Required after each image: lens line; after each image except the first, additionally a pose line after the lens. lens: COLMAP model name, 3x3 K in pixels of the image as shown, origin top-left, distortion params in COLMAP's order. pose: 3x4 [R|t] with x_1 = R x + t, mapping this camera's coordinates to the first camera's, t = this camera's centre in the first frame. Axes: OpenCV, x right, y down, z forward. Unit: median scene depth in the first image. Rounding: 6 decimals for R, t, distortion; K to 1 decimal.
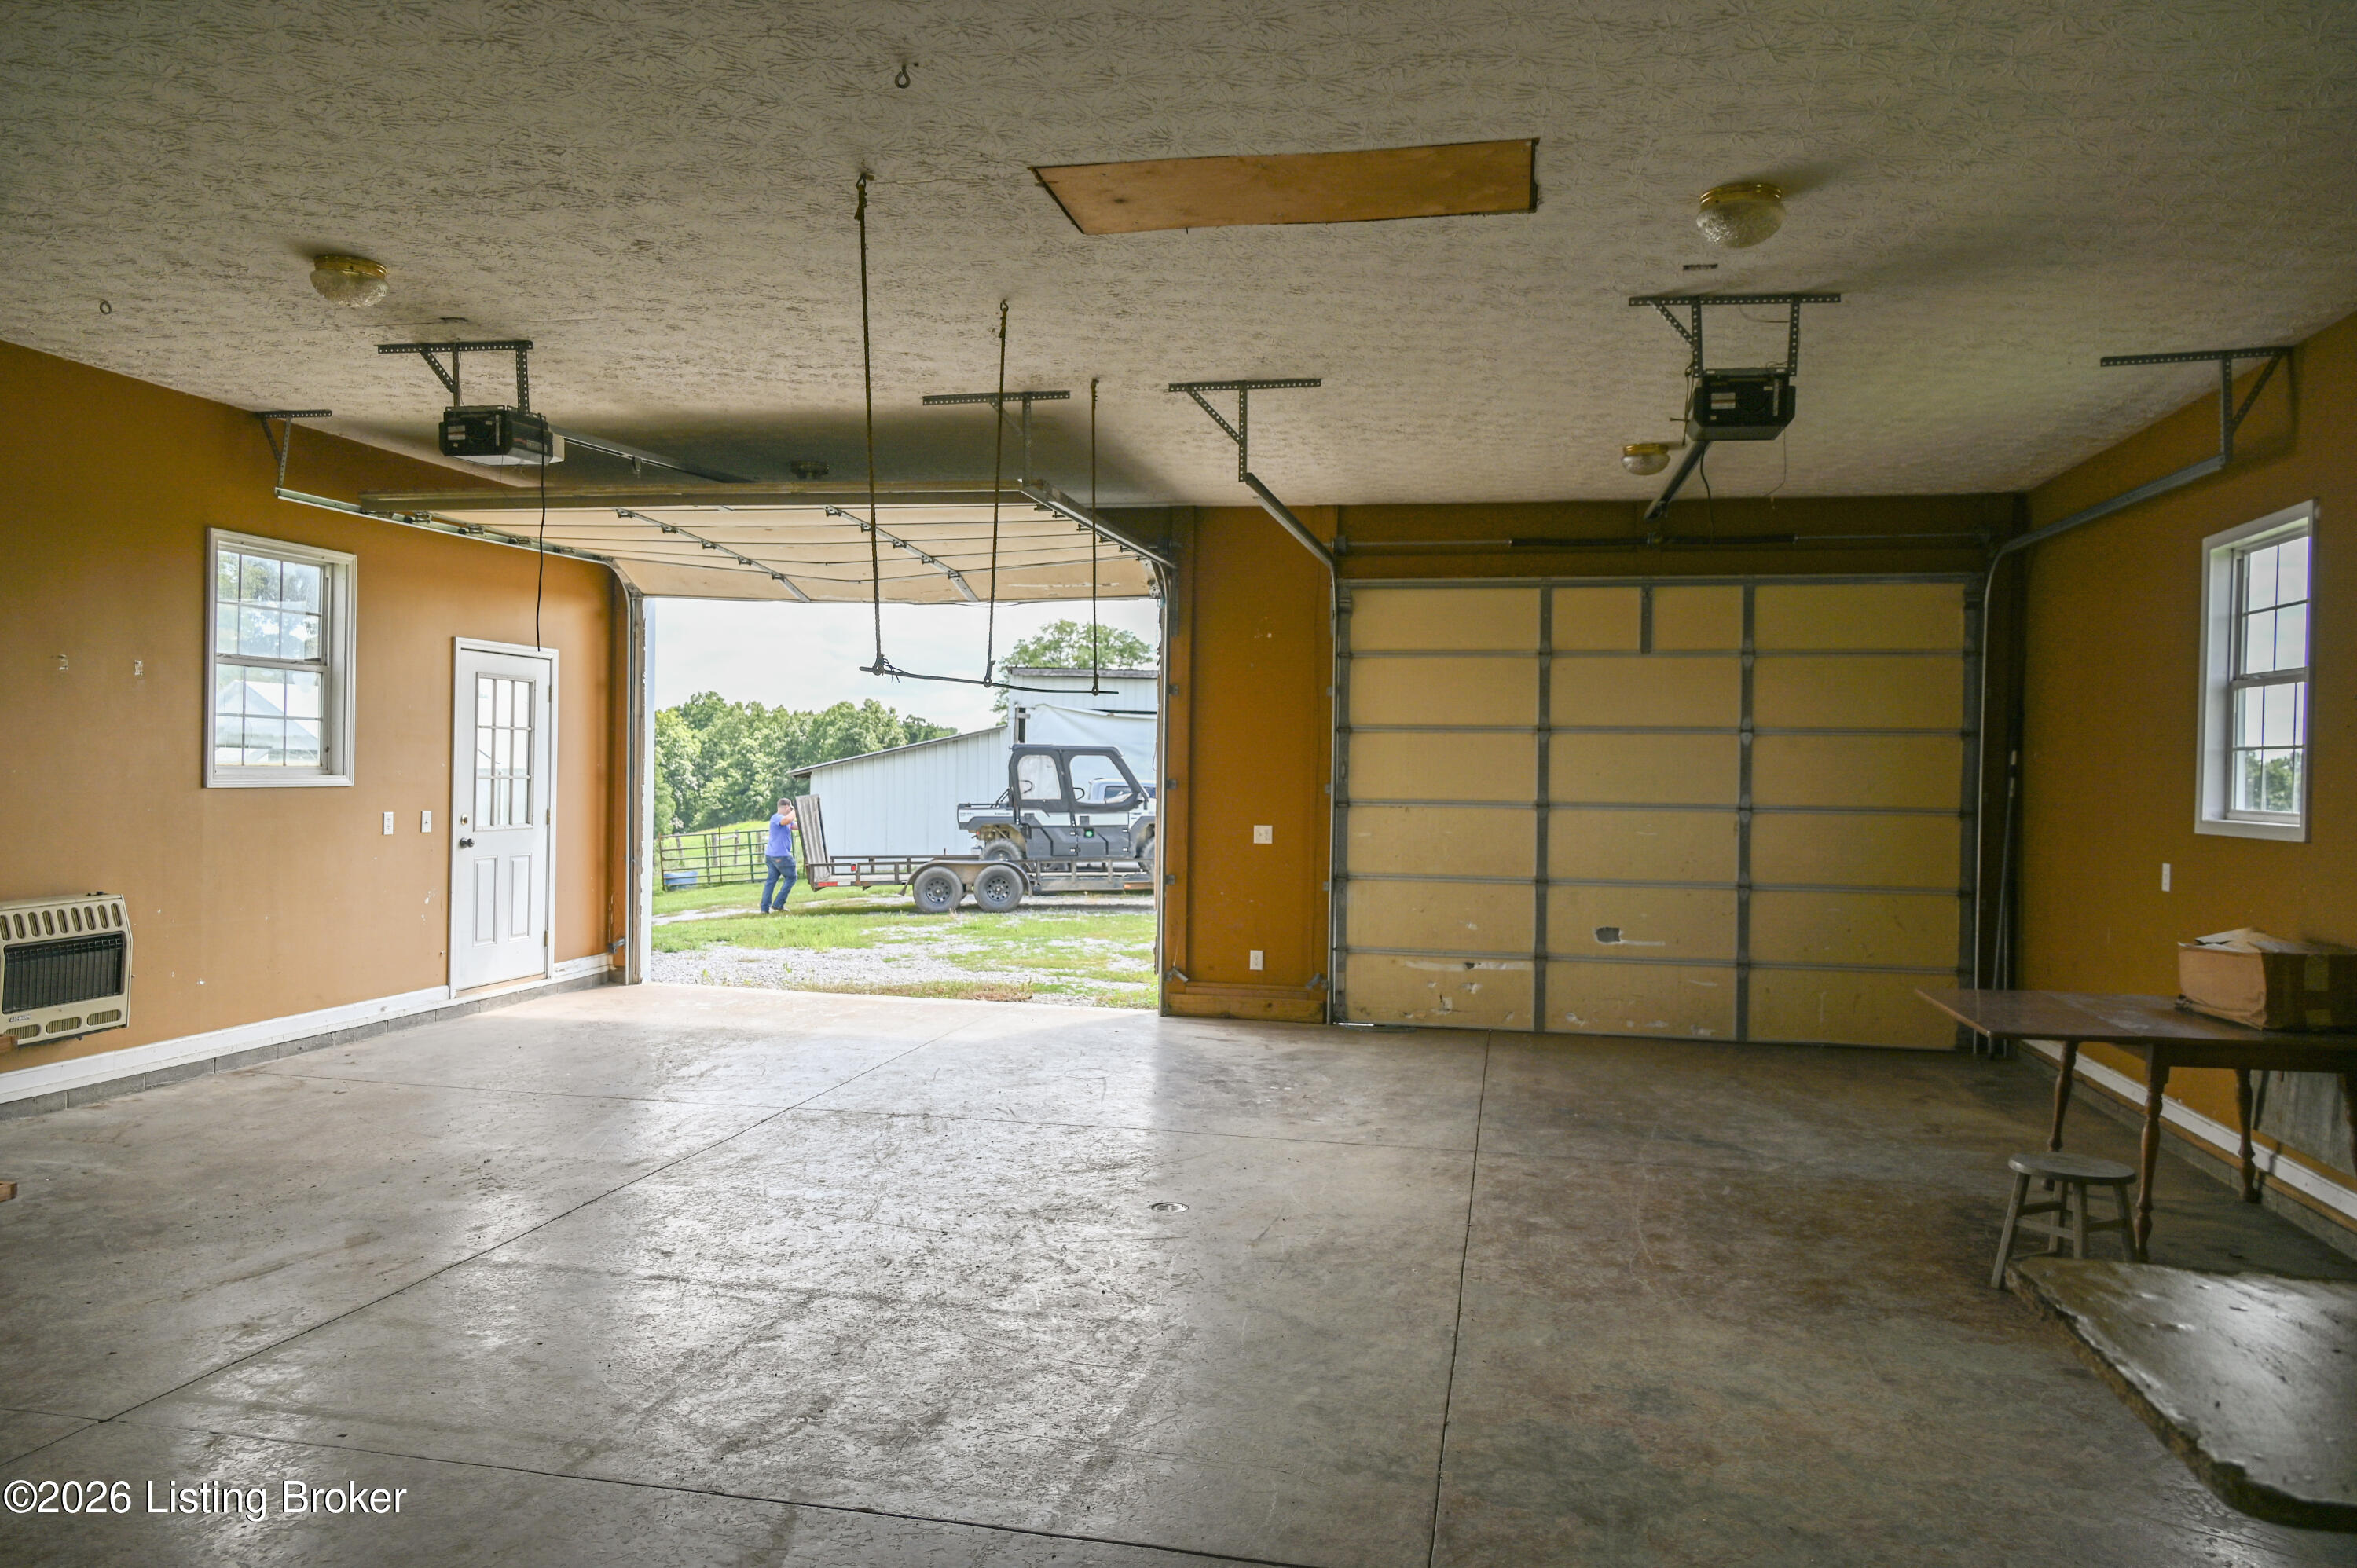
lens RADIAL K [[1627.4, 0, 1173.4], [0, 1627.4, 782.1], [0, 0, 1]] dist [0.003096, -0.005232]
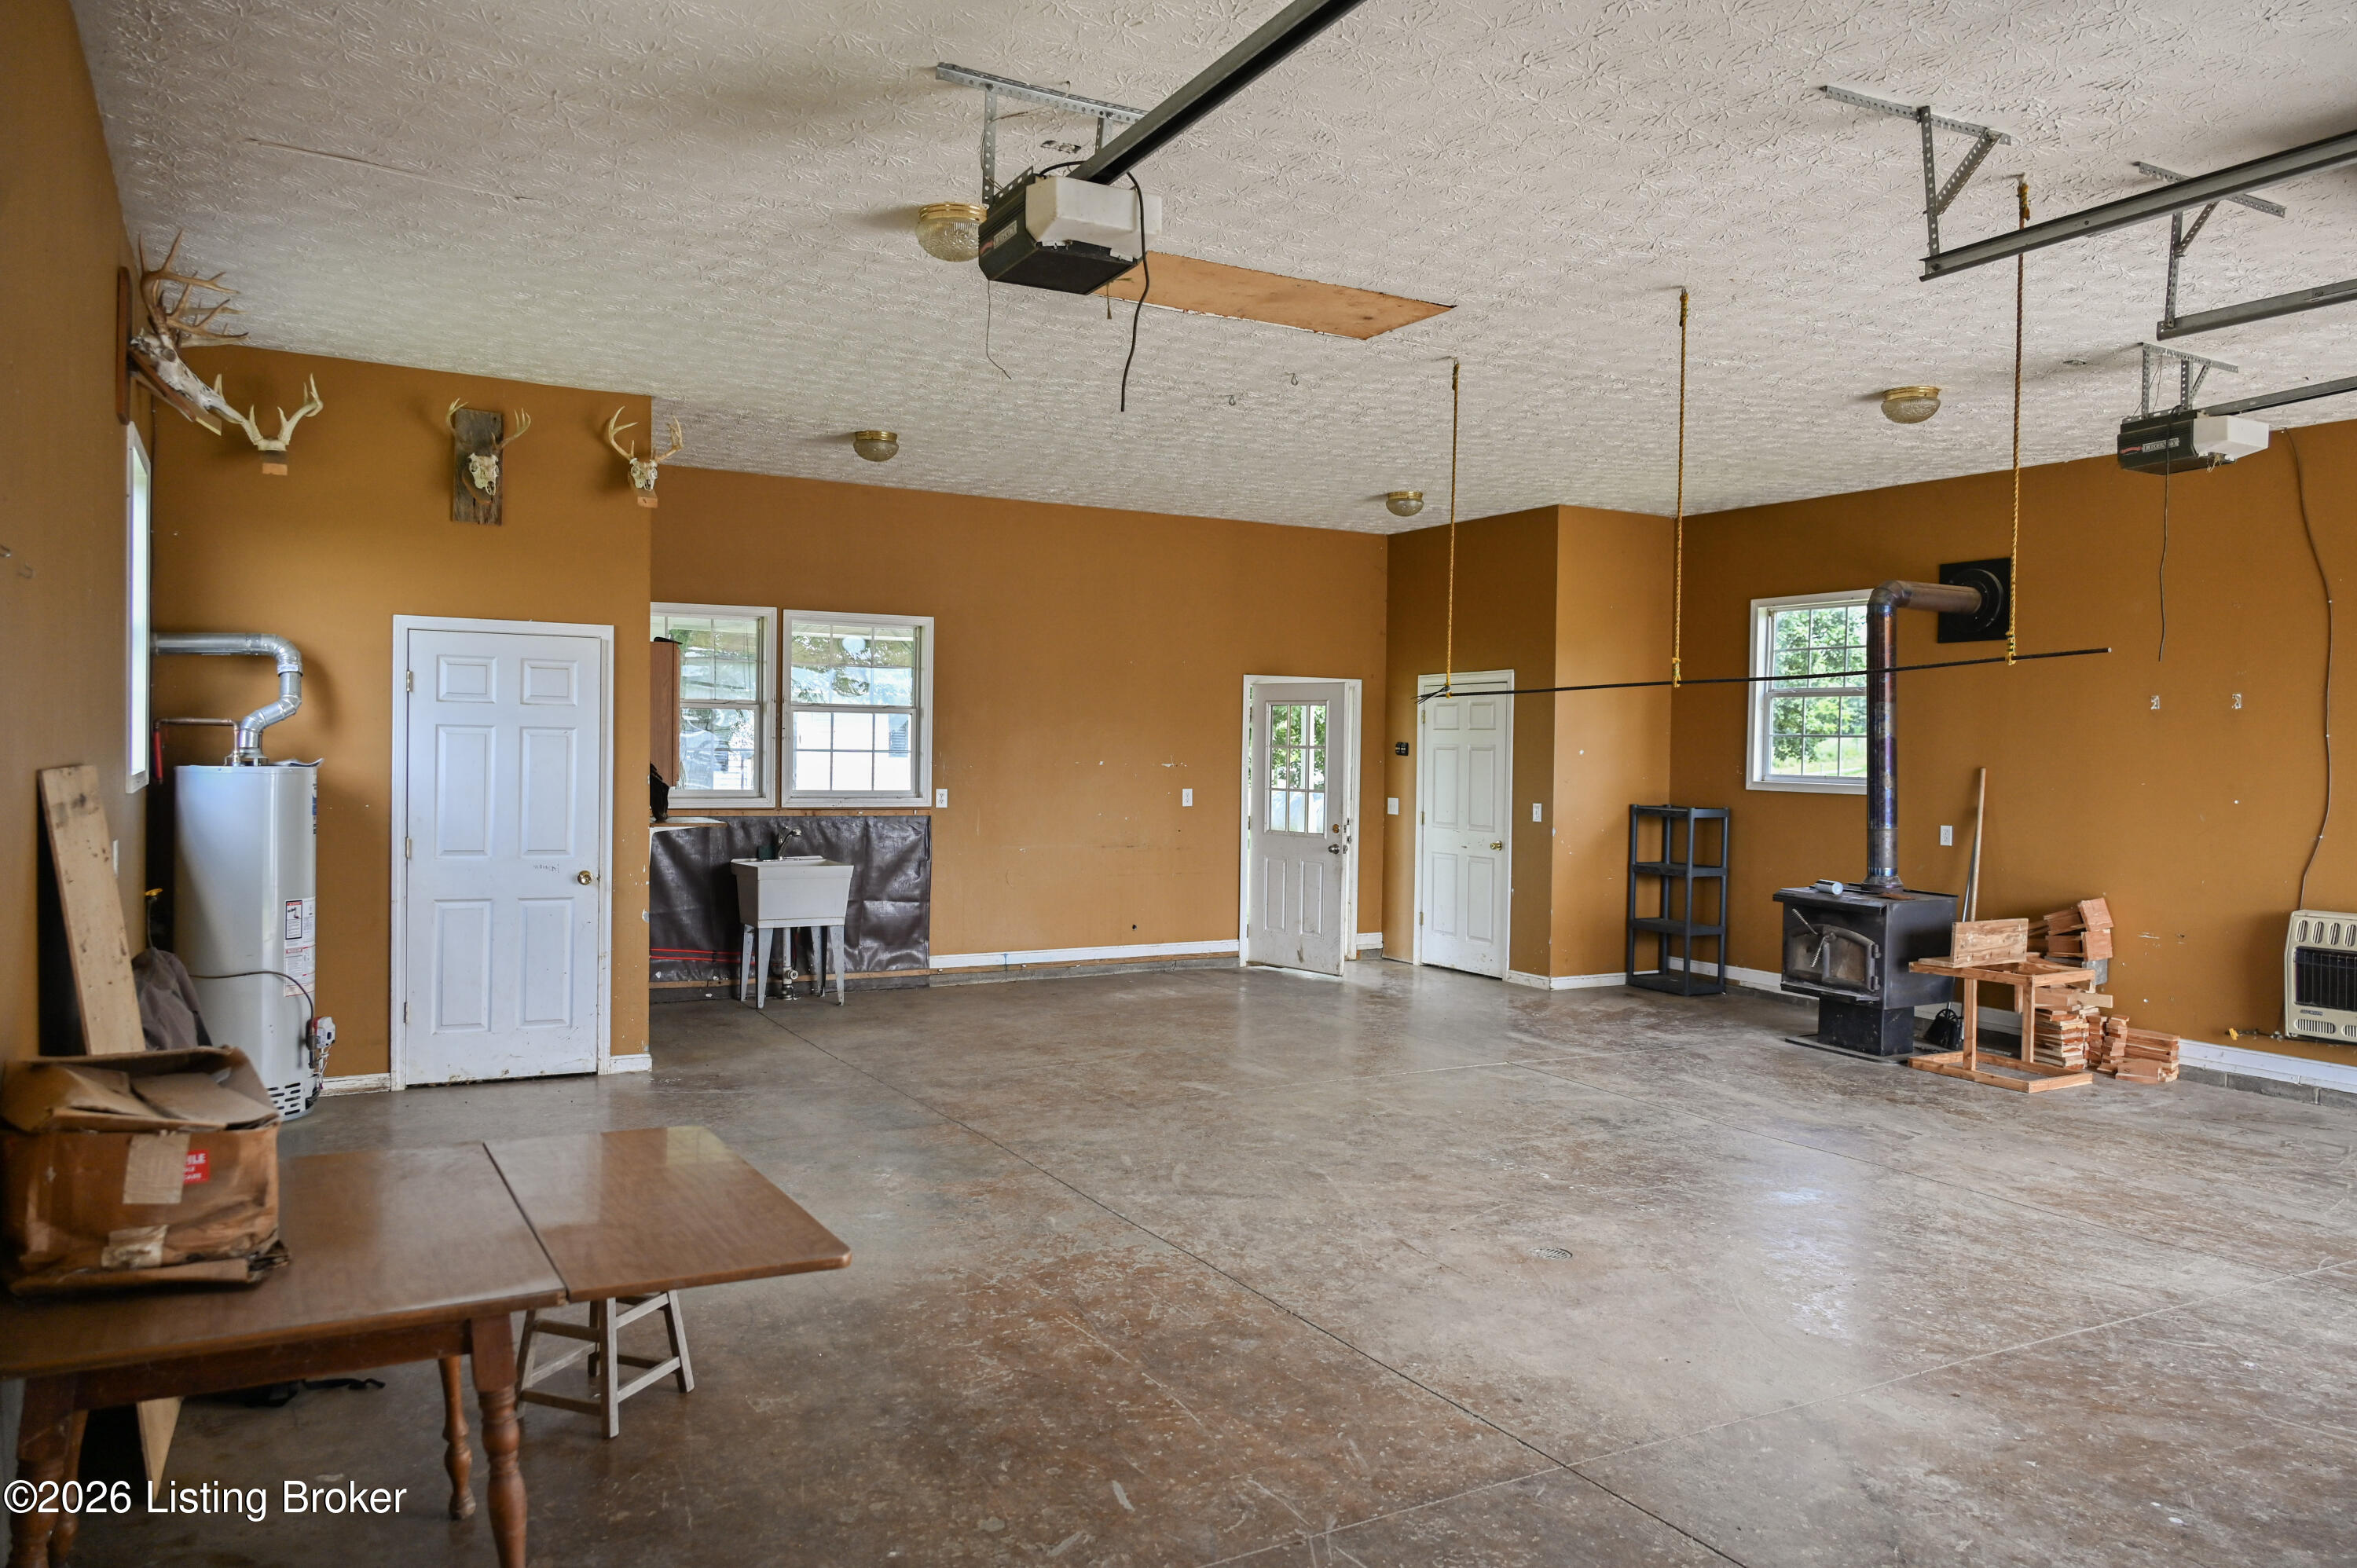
lens RADIAL K [[1627.4, 0, 1168.8], [0, 1627.4, 781.0], [0, 0, 1]] dist [0.003096, -0.005232]
pose [[-0.751441, -0.022345, -0.659422, 0.825449], [-0.042153, 0.999010, 0.014184, -0.002522], [0.658453, 0.038455, -0.751639, 1.672111]]
